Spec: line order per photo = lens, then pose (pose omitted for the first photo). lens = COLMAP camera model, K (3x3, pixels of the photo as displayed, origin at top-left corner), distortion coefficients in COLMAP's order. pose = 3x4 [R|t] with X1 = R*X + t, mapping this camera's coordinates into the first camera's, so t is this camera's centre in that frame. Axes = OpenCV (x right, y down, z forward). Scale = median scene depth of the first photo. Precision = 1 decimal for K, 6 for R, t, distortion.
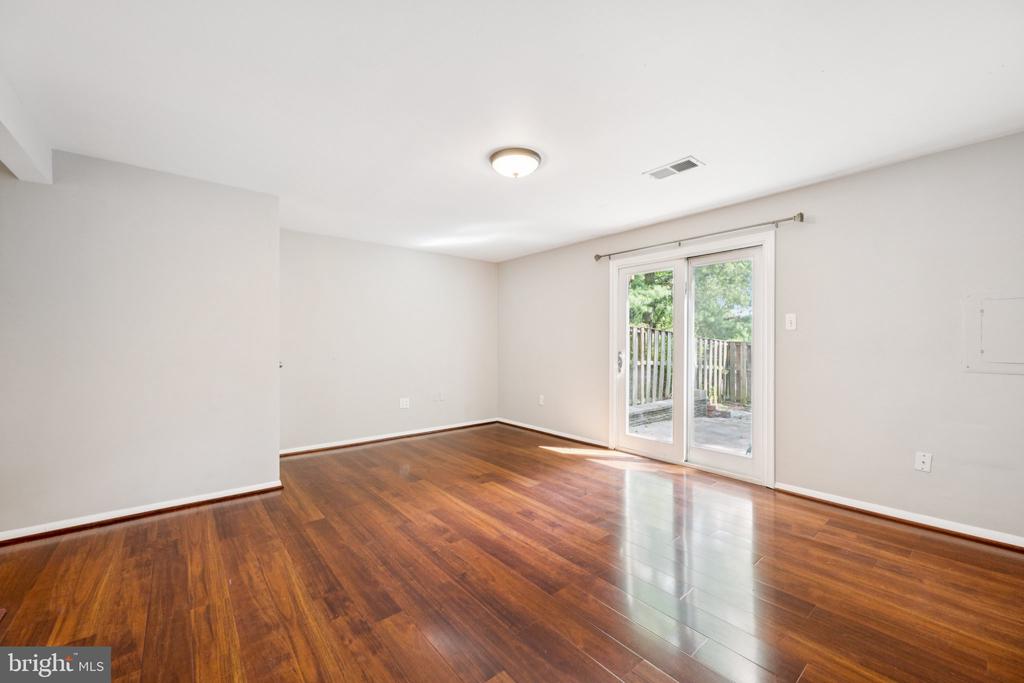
lens RADIAL K [[405.2, 0, 515.0], [0, 405.2, 346.2], [0, 0, 1]] dist [0.008391, -0.000462]
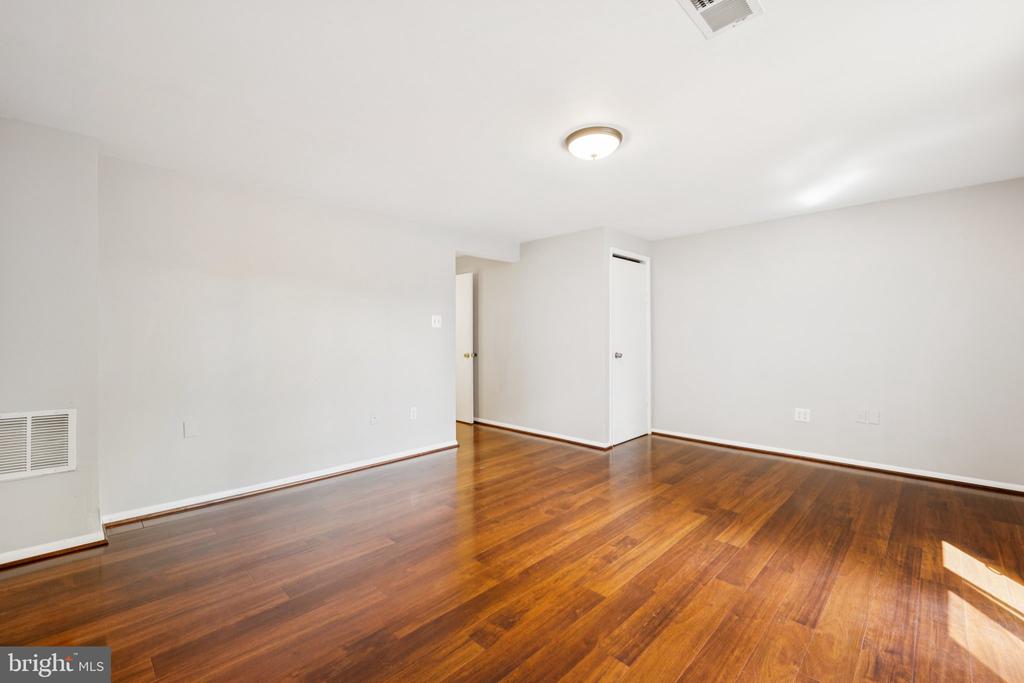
lens RADIAL K [[425.6, 0, 514.0], [0, 425.6, 337.6], [0, 0, 1]] dist [-0.002303, -0.000885]
pose [[0.100236, -0.000669, -0.994964, 0.820571], [-0.003698, 0.999993, -0.001045, -0.008933], [0.994957, 0.003784, 0.100232, 0.624978]]
